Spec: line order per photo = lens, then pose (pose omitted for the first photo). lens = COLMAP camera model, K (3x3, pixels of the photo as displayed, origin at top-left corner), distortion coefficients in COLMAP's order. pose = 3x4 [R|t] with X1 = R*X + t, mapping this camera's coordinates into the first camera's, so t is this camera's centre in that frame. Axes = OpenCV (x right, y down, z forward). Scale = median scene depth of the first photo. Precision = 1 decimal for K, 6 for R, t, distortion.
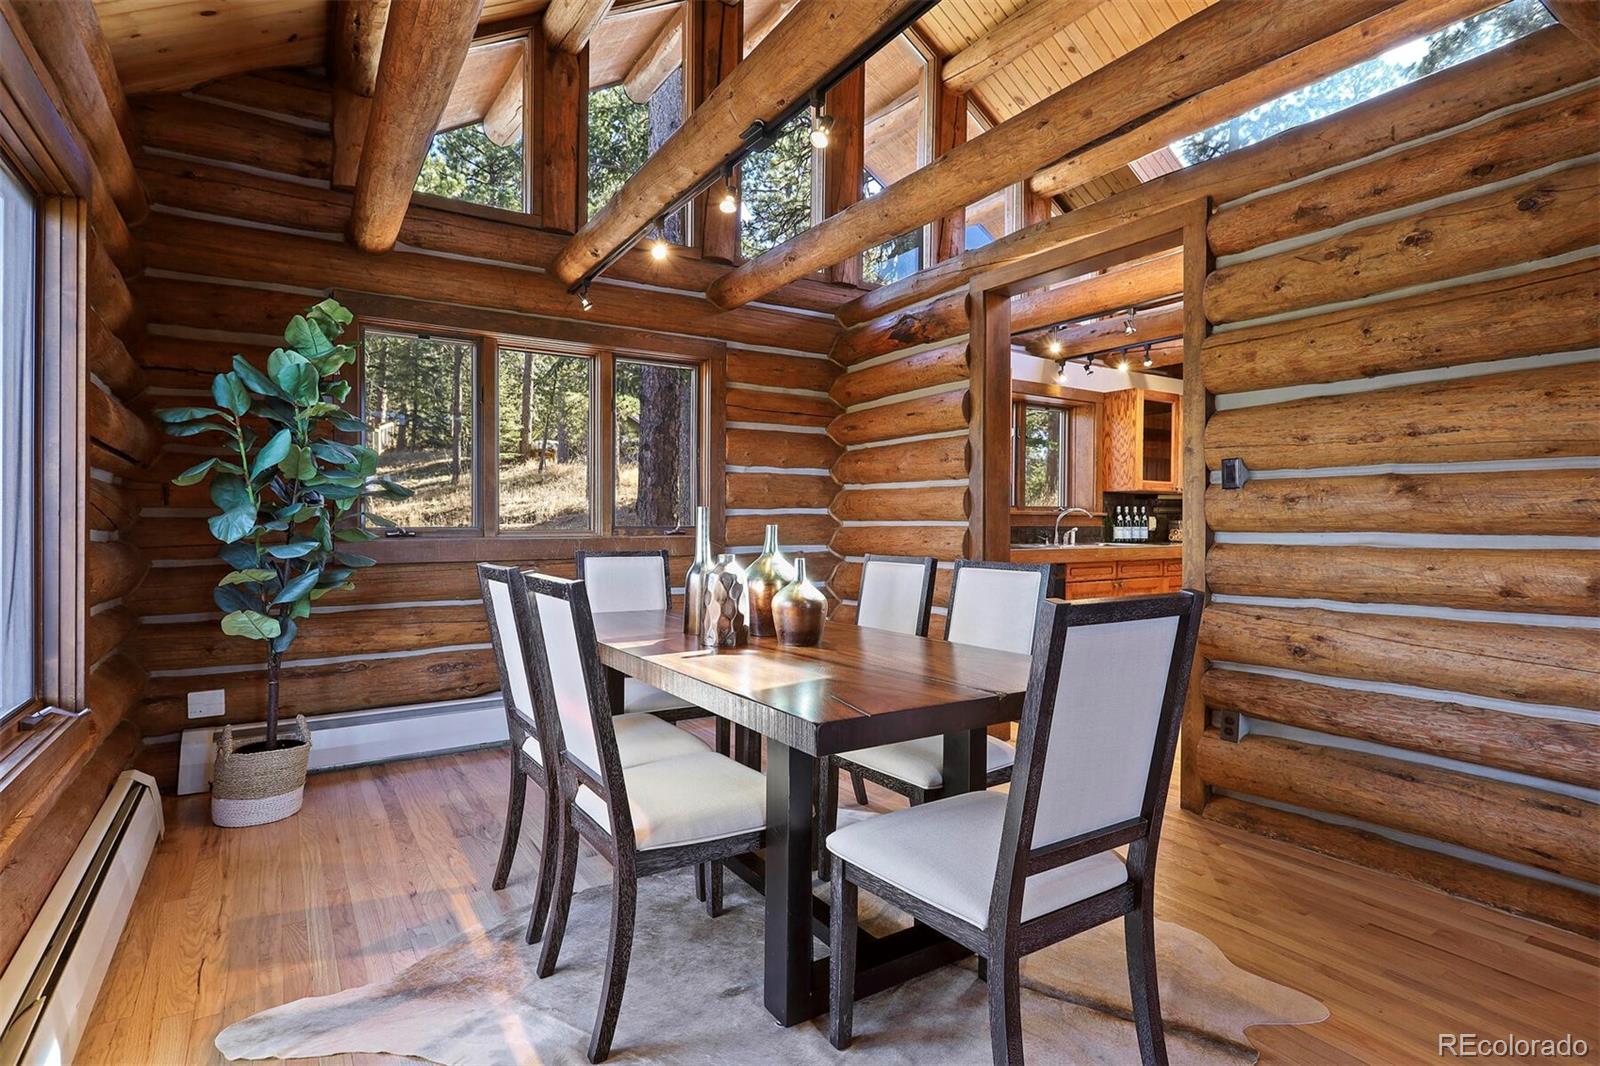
lens RADIAL K [[786.3, 0, 797.1], [0, 786.3, 525.6], [0, 0, 1]] dist [-0.003866, 0.001351]
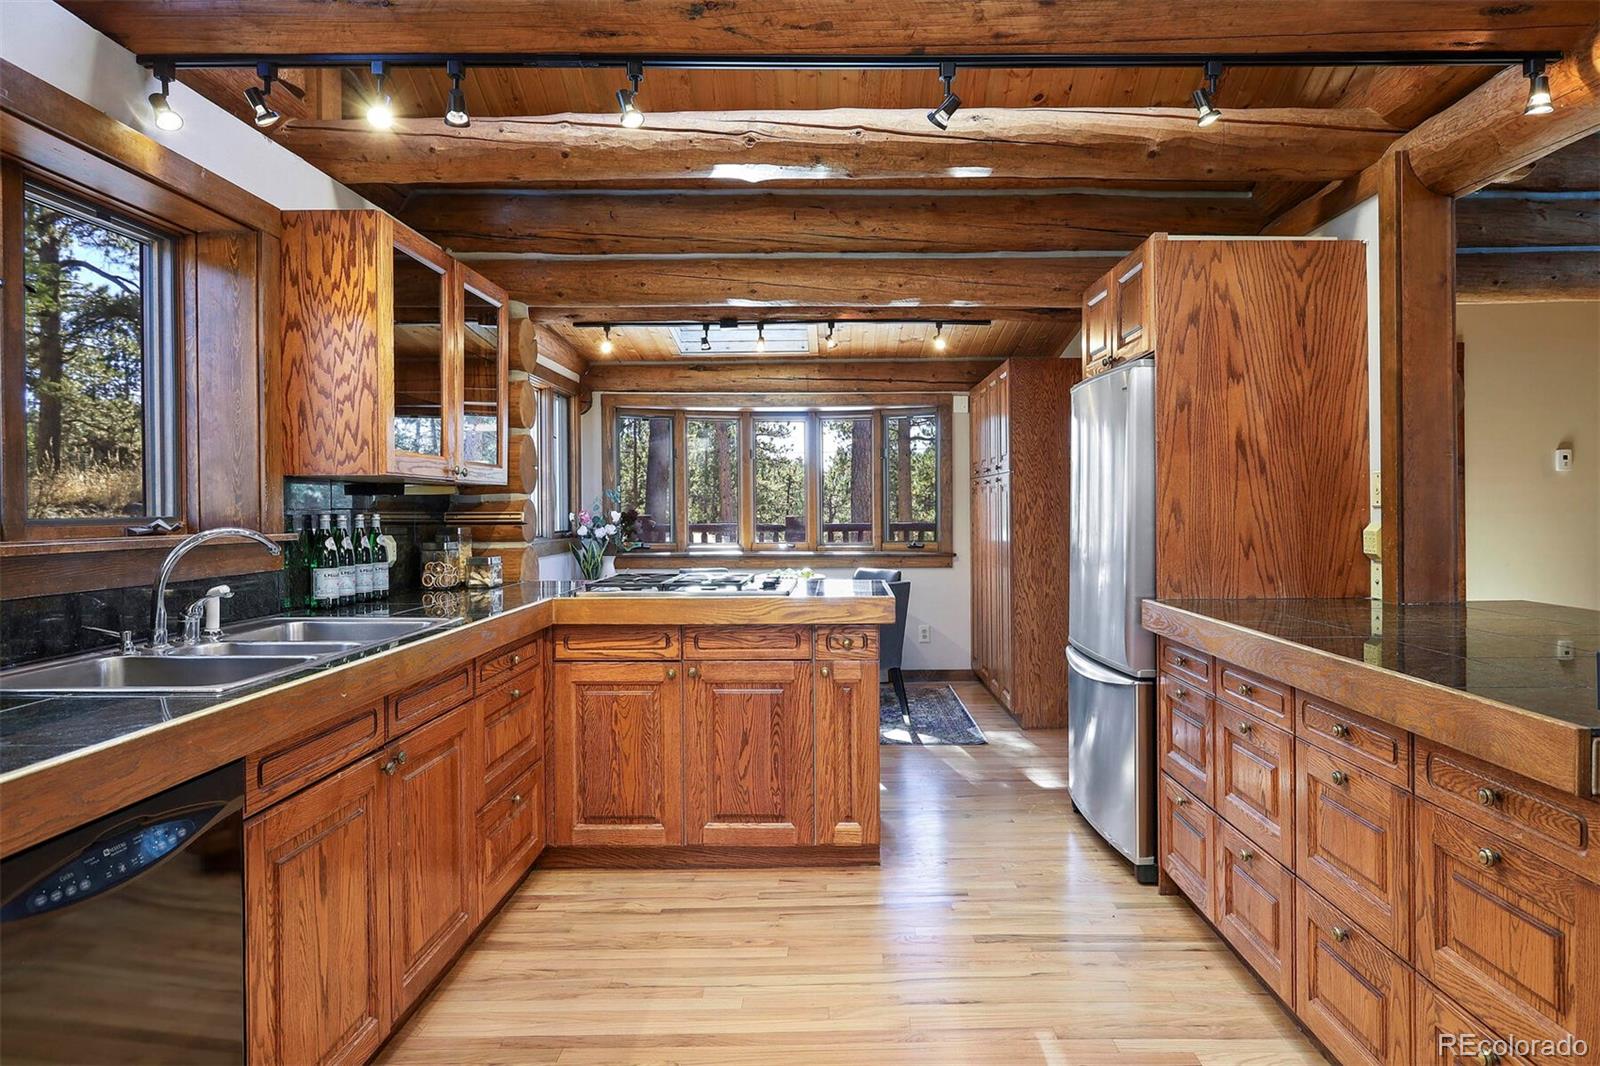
lens RADIAL K [[924.2, 0, 799.7], [0, 924.2, 518.3], [0, 0, 1]] dist [-0.007931, 0.000809]
pose [[0.536251, -0.021636, 0.843781, 0.152038], [0.012368, 0.999766, 0.017776, -0.028149], [-0.843968, 0.000903, 0.536393, 0.563206]]
